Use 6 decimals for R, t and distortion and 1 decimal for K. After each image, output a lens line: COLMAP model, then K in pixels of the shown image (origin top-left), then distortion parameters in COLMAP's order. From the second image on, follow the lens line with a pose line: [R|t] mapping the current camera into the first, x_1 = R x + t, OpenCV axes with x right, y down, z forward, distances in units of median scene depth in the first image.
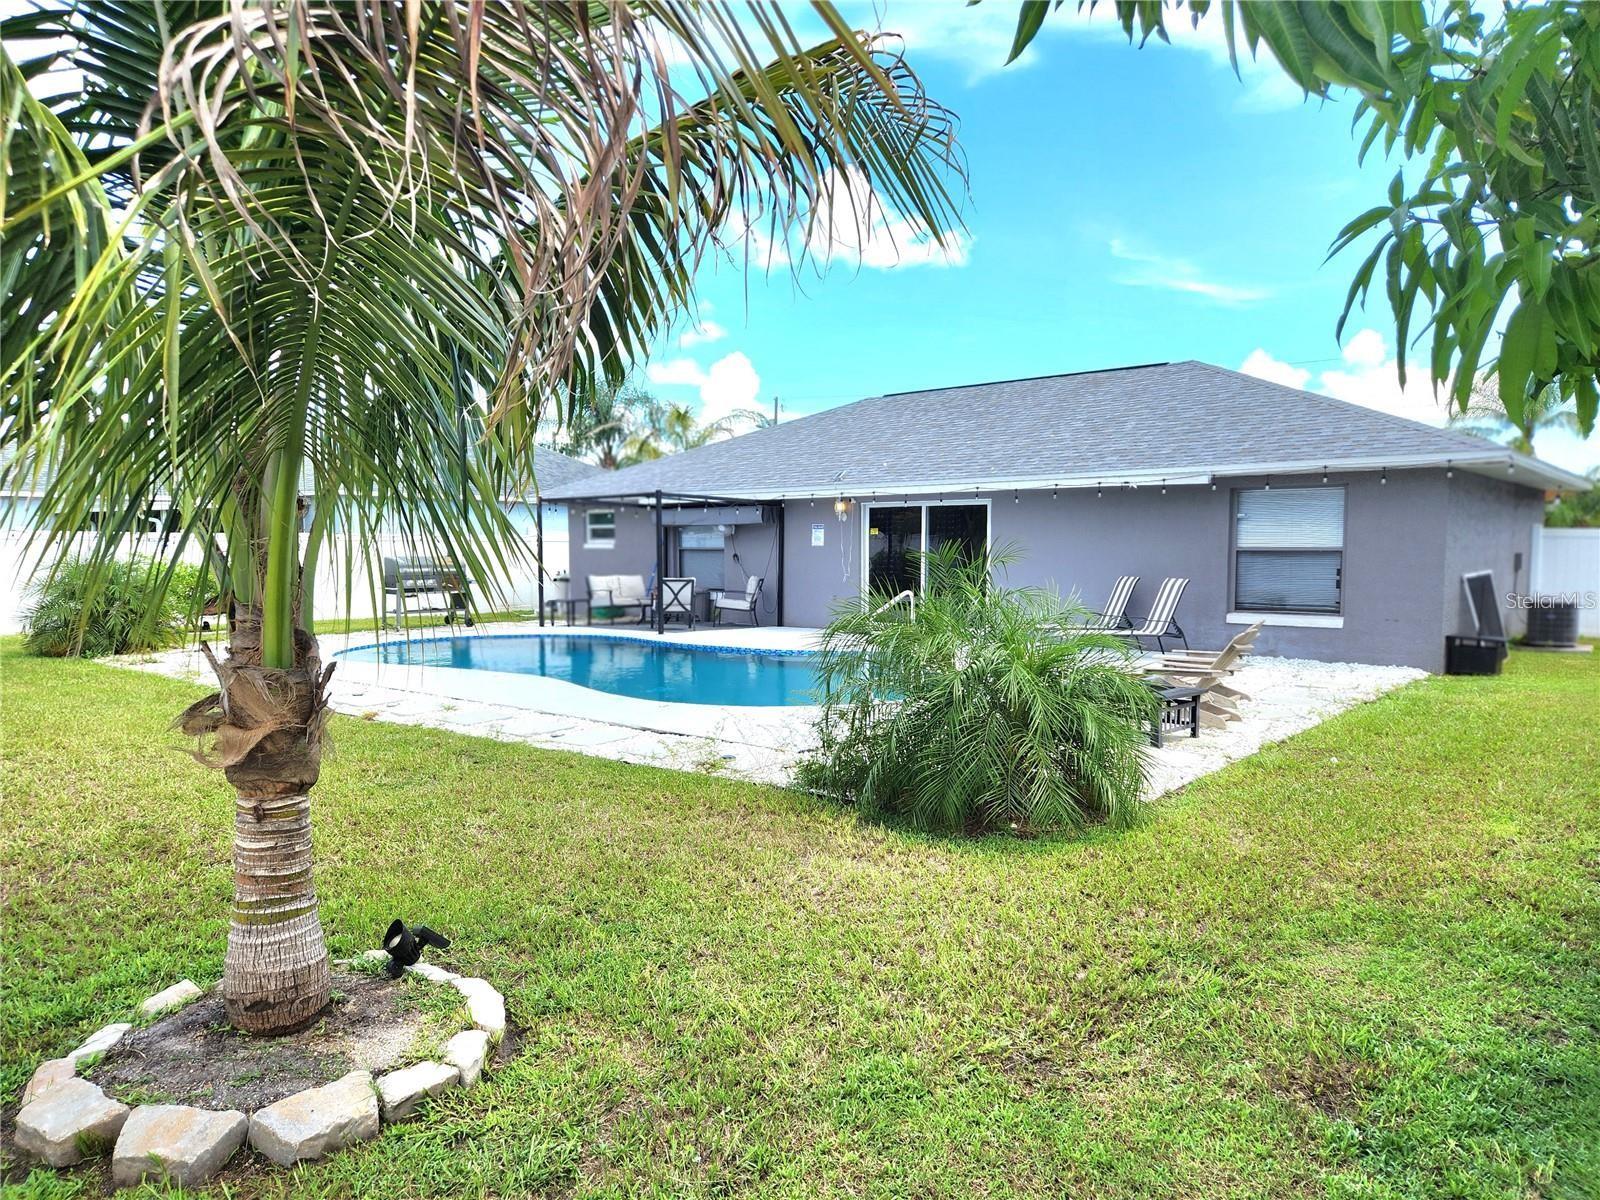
lens RADIAL K [[1146.3, 0, 800.0], [0, 1146.3, 600.0], [0, 0, 1]] dist [0.035006, -0.002222]
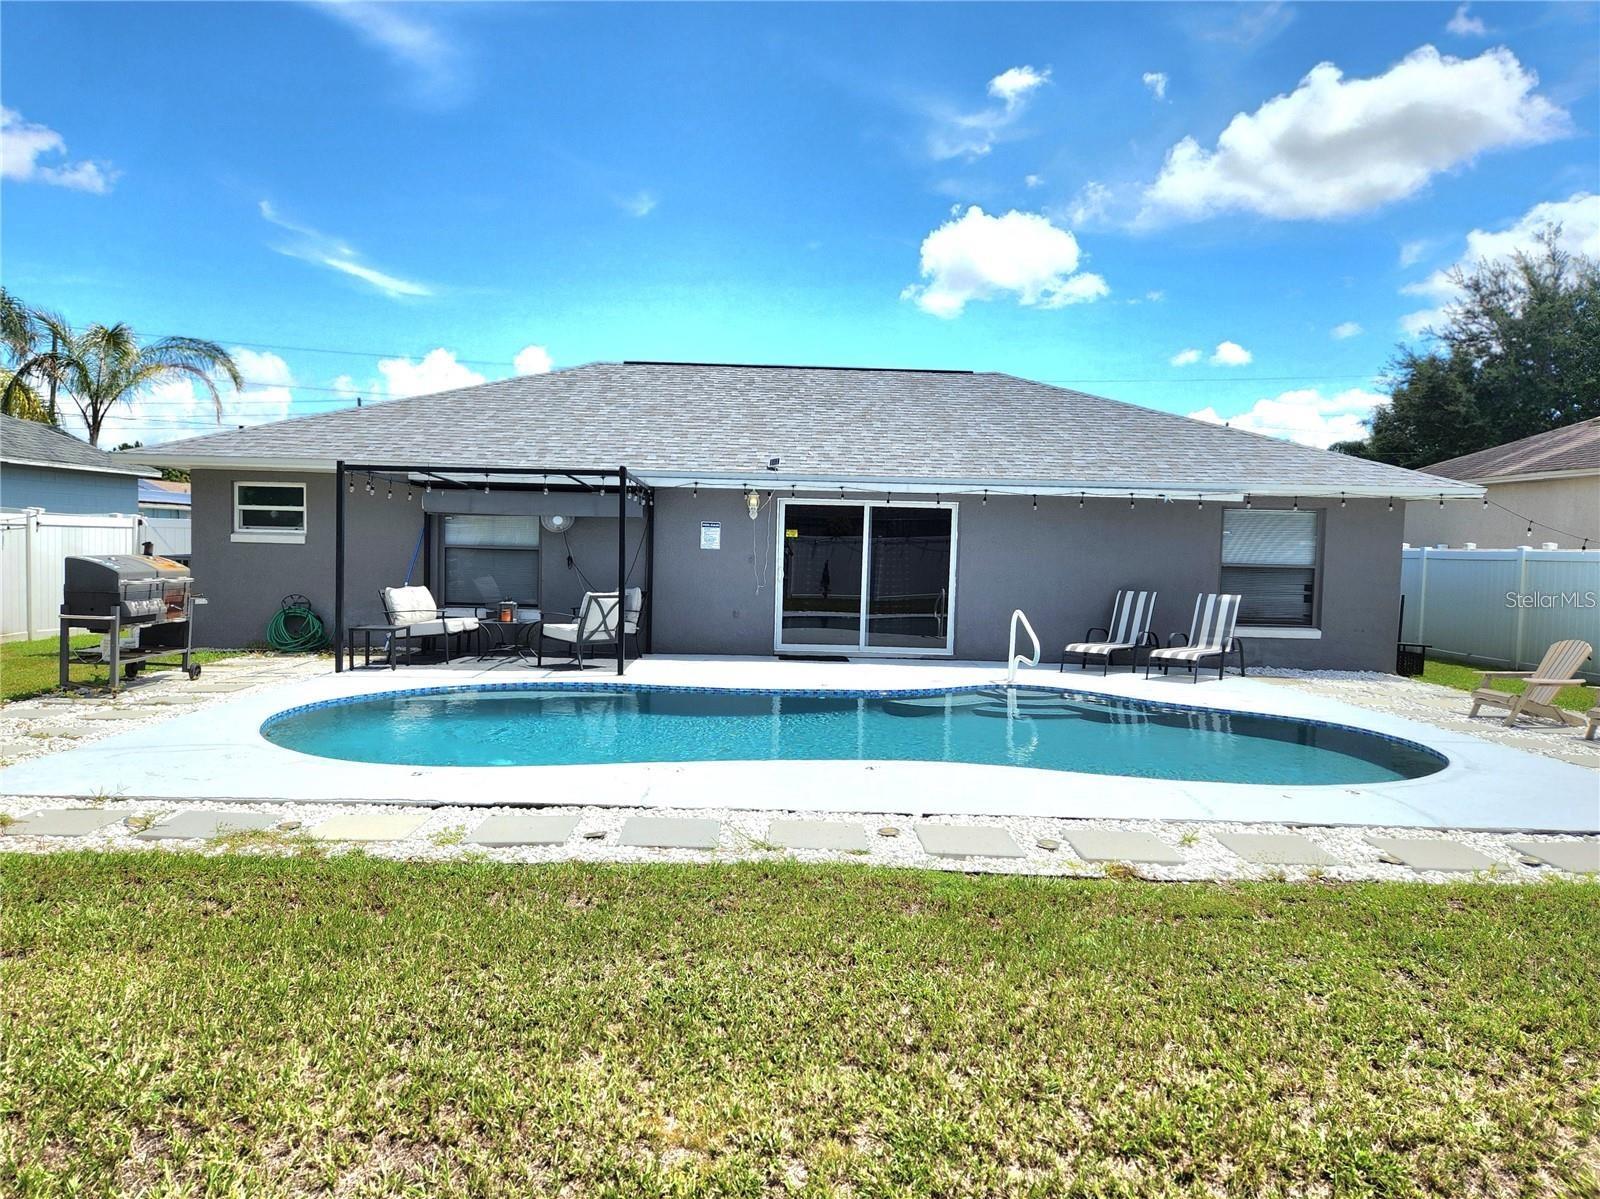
lens RADIAL K [[1146.3, 0, 800.0], [0, 1146.3, 599.5], [0, 0, 1]] dist [0.035006, -0.002222]
pose [[0.735279, -0.011250, 0.677671, -0.501926], [0.007394, 0.999936, 0.008577, -0.020535], [-0.677724, -0.001296, 0.735315, 0.409060]]
